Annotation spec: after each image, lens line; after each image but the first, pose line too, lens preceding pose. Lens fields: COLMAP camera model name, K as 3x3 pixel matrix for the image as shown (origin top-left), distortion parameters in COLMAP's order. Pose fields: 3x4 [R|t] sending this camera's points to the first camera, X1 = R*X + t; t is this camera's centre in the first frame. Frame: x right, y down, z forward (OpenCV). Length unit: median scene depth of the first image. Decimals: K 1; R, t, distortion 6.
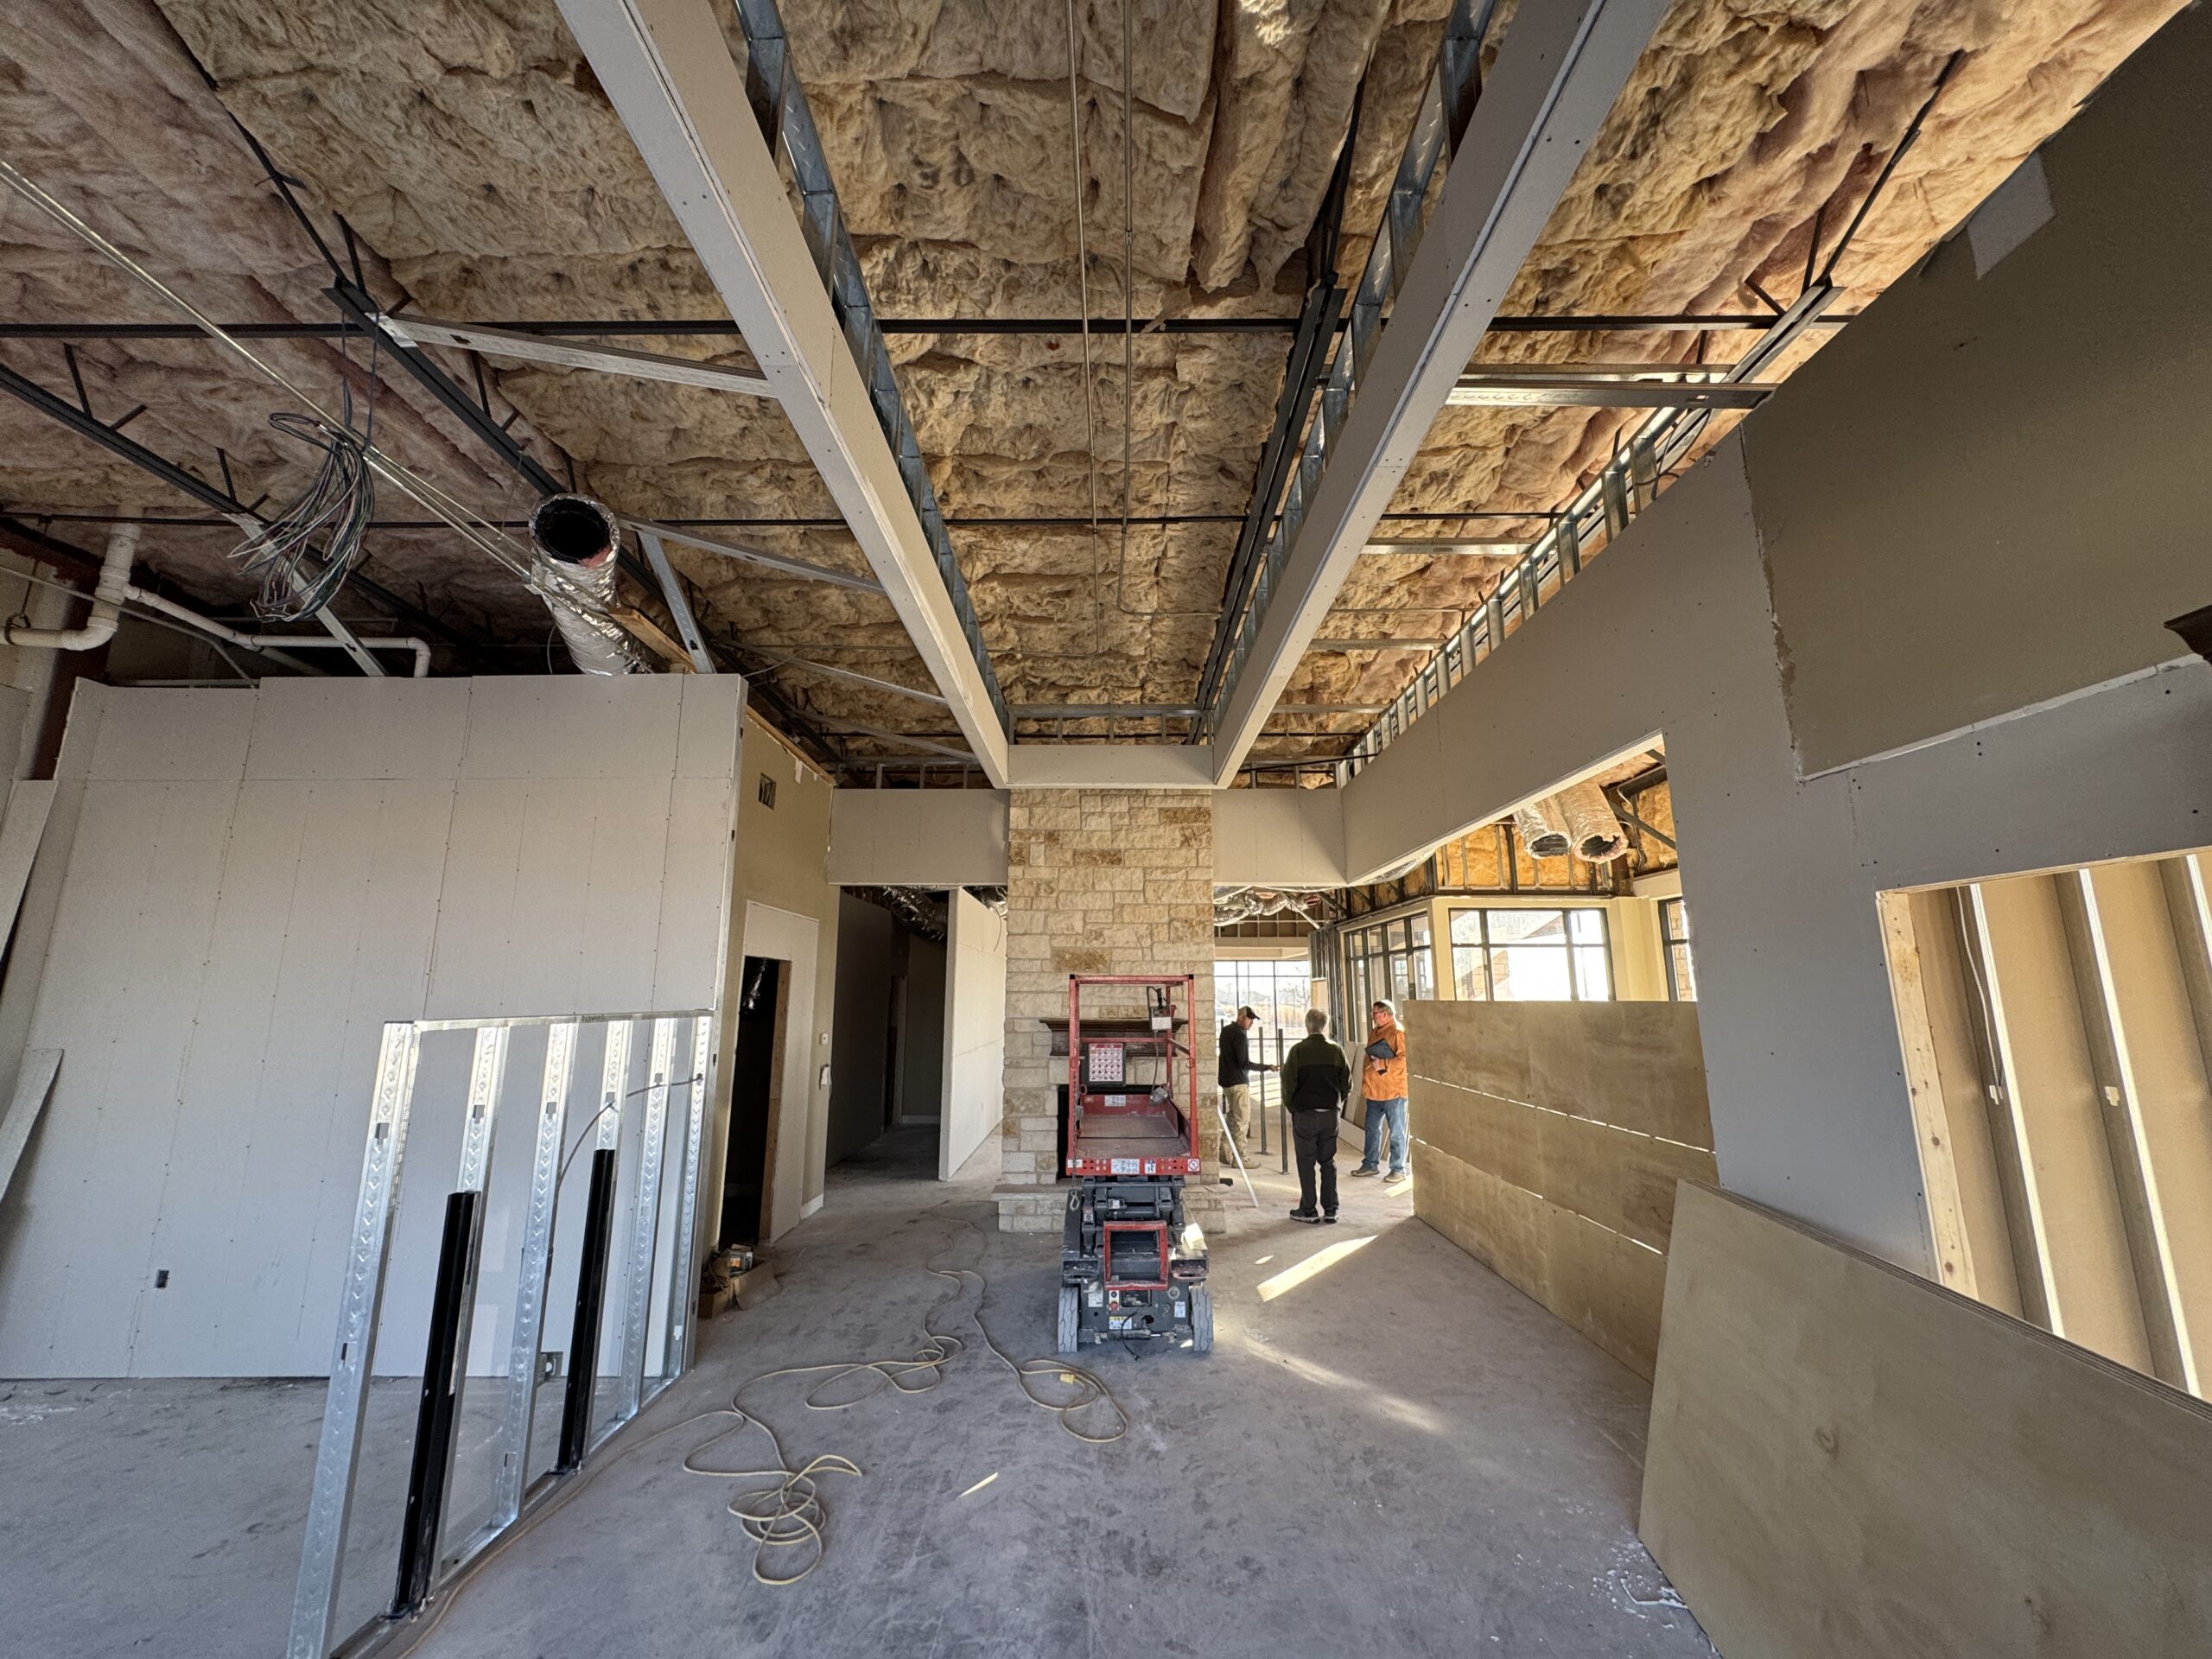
lens RADIAL K [[880.4, 0, 1107.5], [0, 880.4, 828.3], [0, 0, 1]] dist [-0.002329, 0.000408]
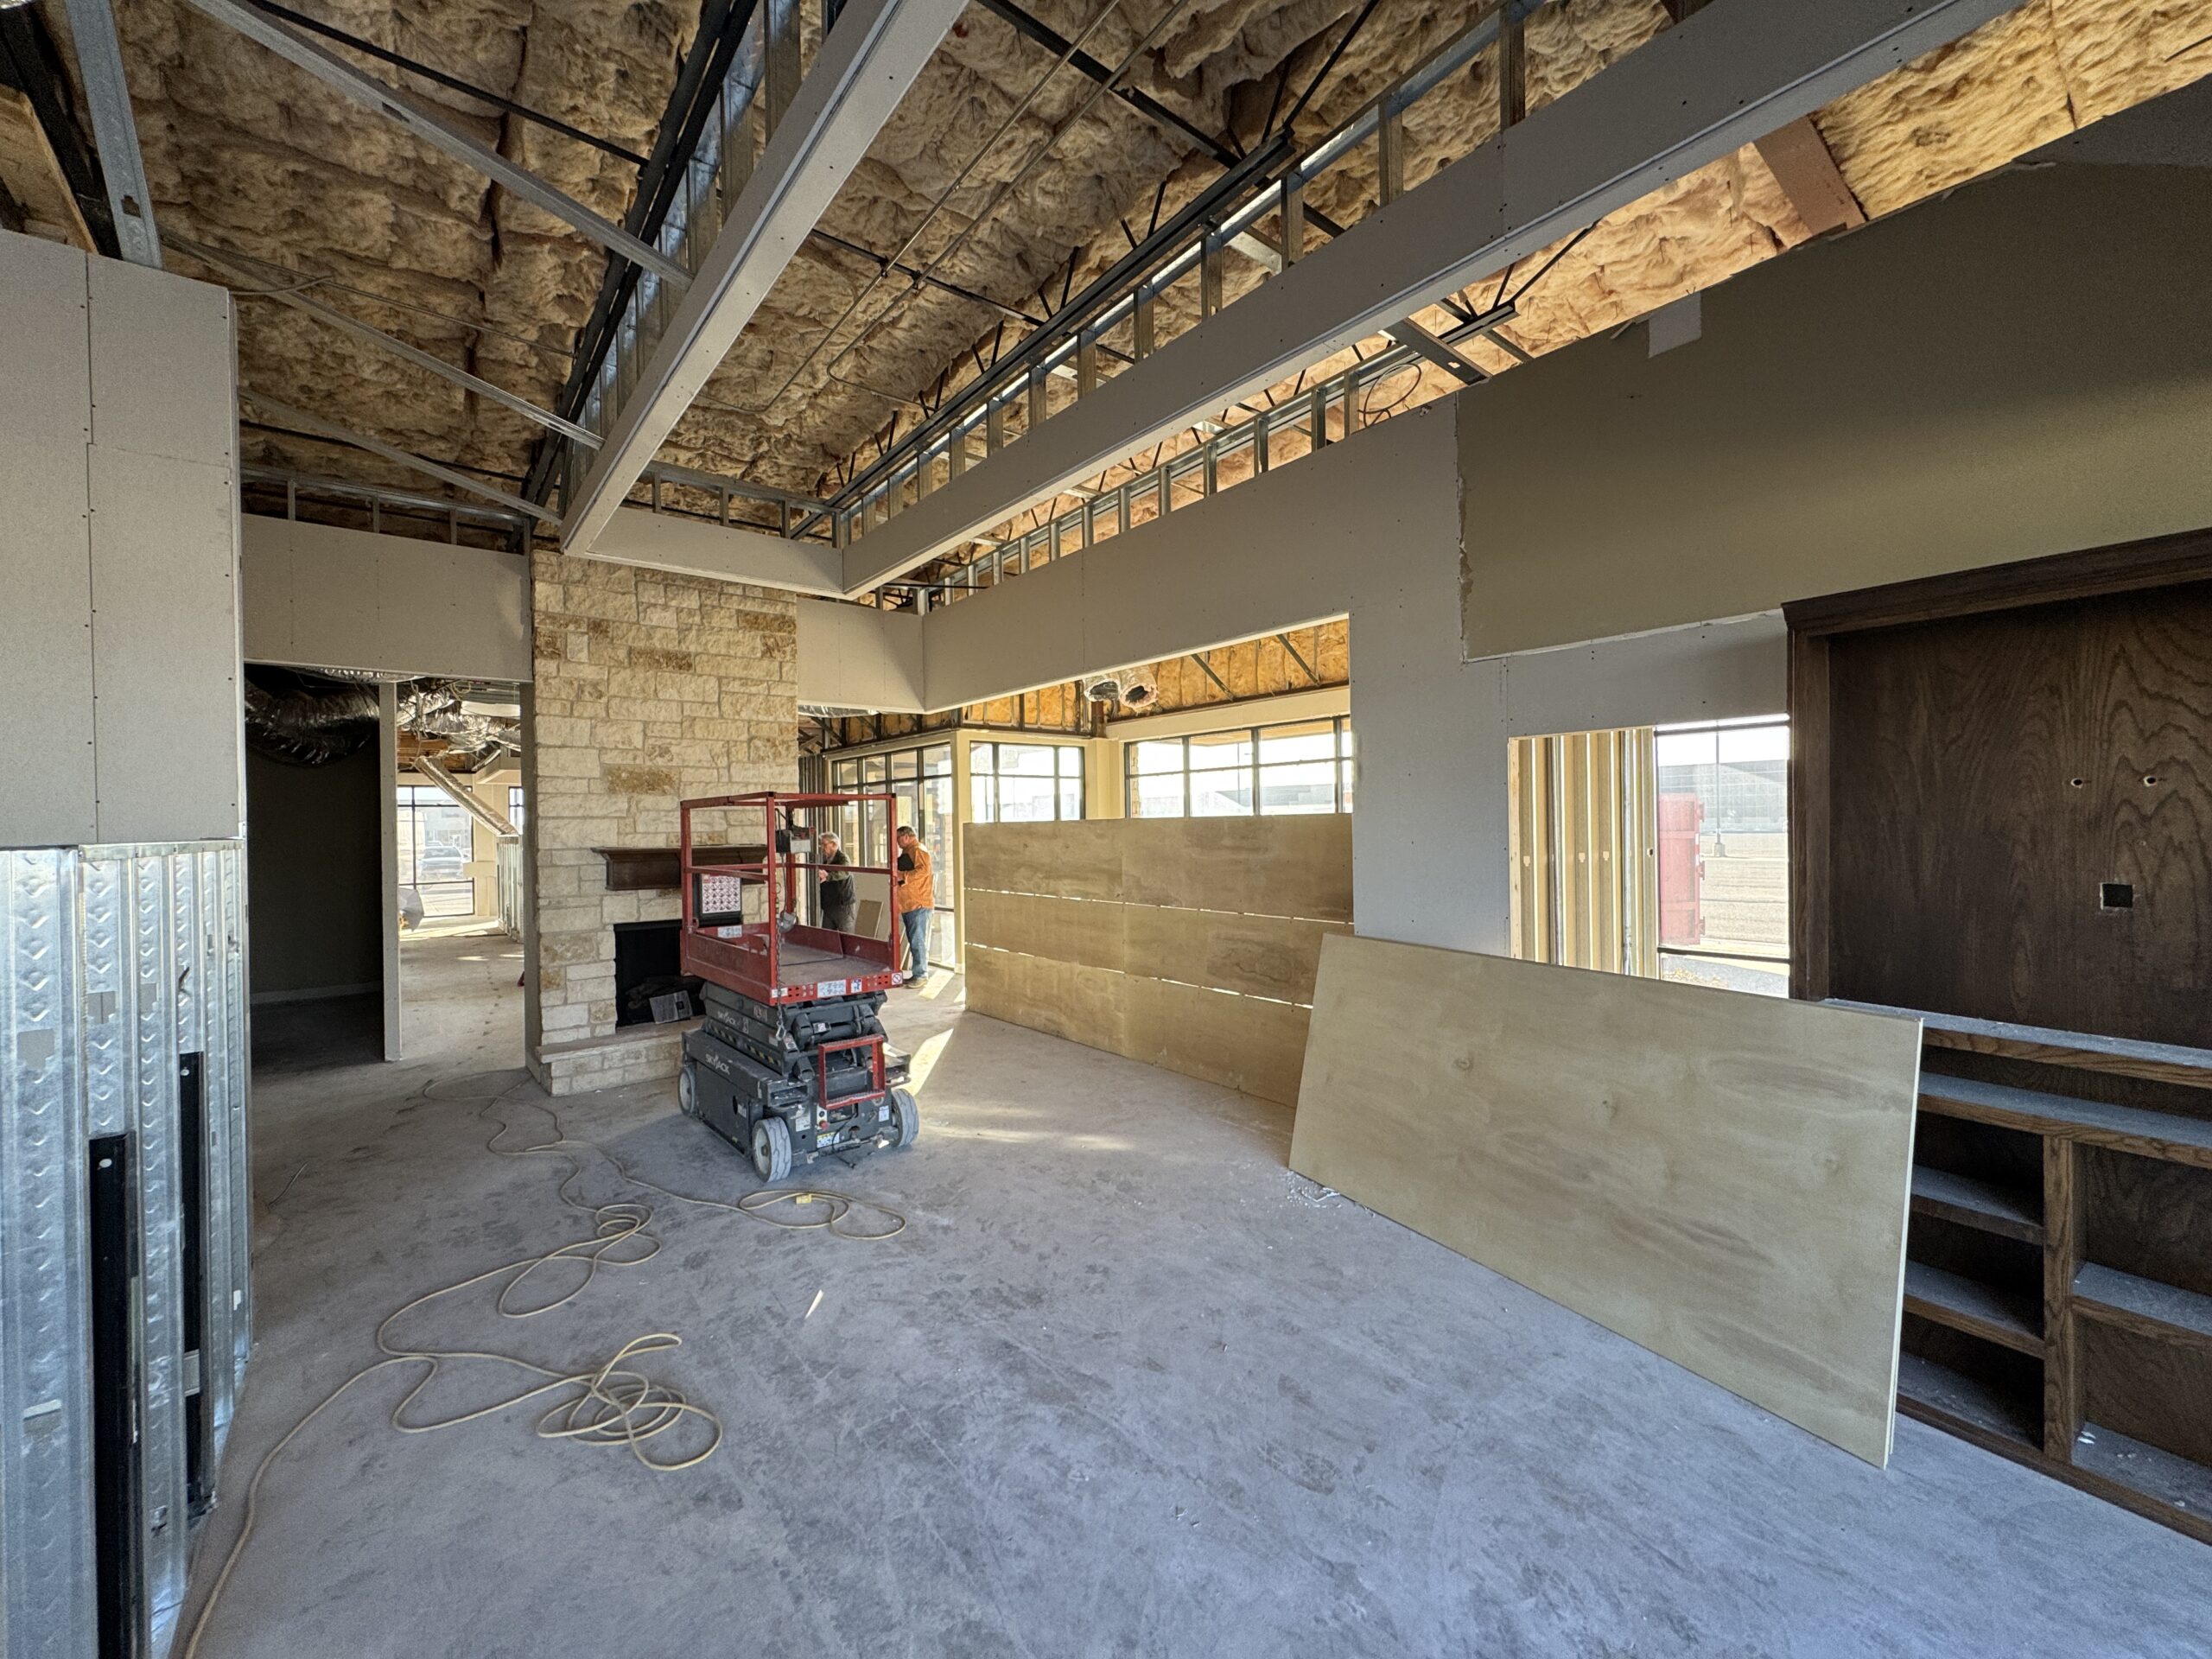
lens RADIAL K [[880.4, 0, 1107.5], [0, 880.4, 828.3], [0, 0, 1]] dist [-0.002329, 0.000408]
pose [[0.772069, -0.015244, 0.635356, -0.360840], [-0.103738, 0.983282, 0.149652, 0.035992], [-0.627015, -0.181452, 0.757580, 0.112765]]
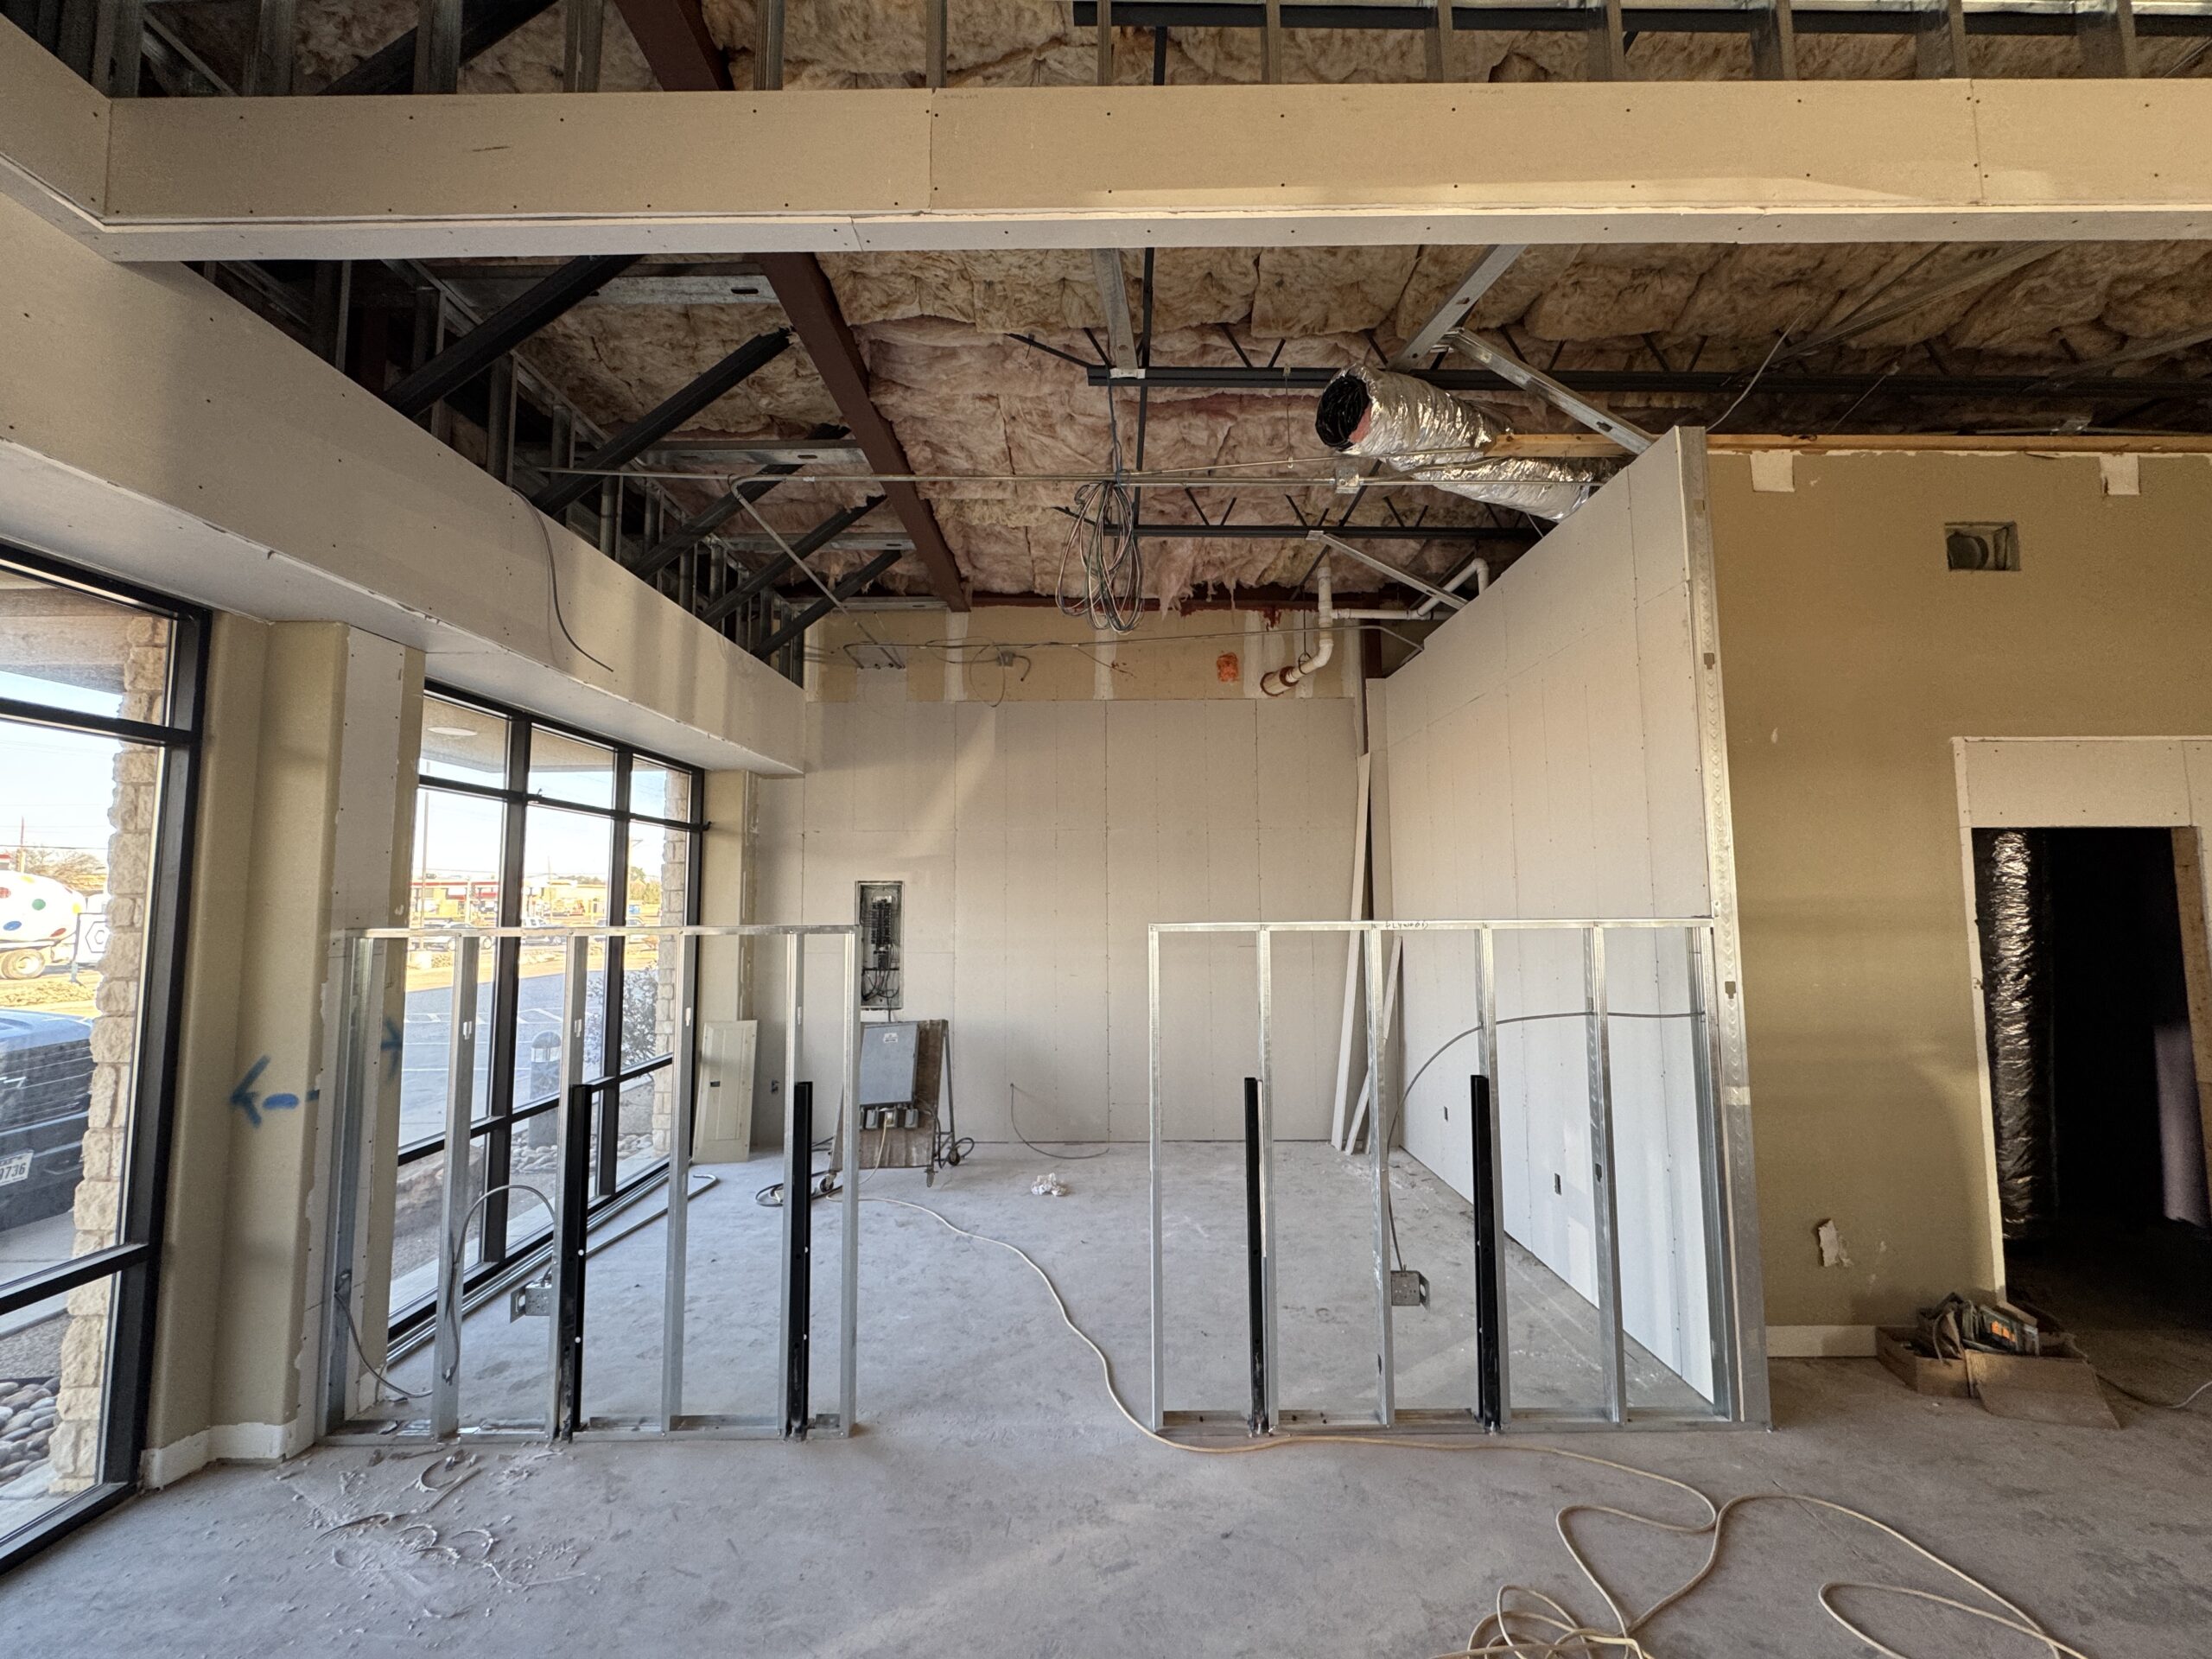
lens RADIAL K [[880.4, 0, 1107.5], [0, 880.4, 828.3], [0, 0, 1]] dist [-0.002329, 0.000408]
pose [[-0.000999, -0.081669, -0.996659, 0.237743], [0.195577, 0.977396, -0.080287, 0.099300], [0.980688, -0.195003, 0.014996, 0.531515]]
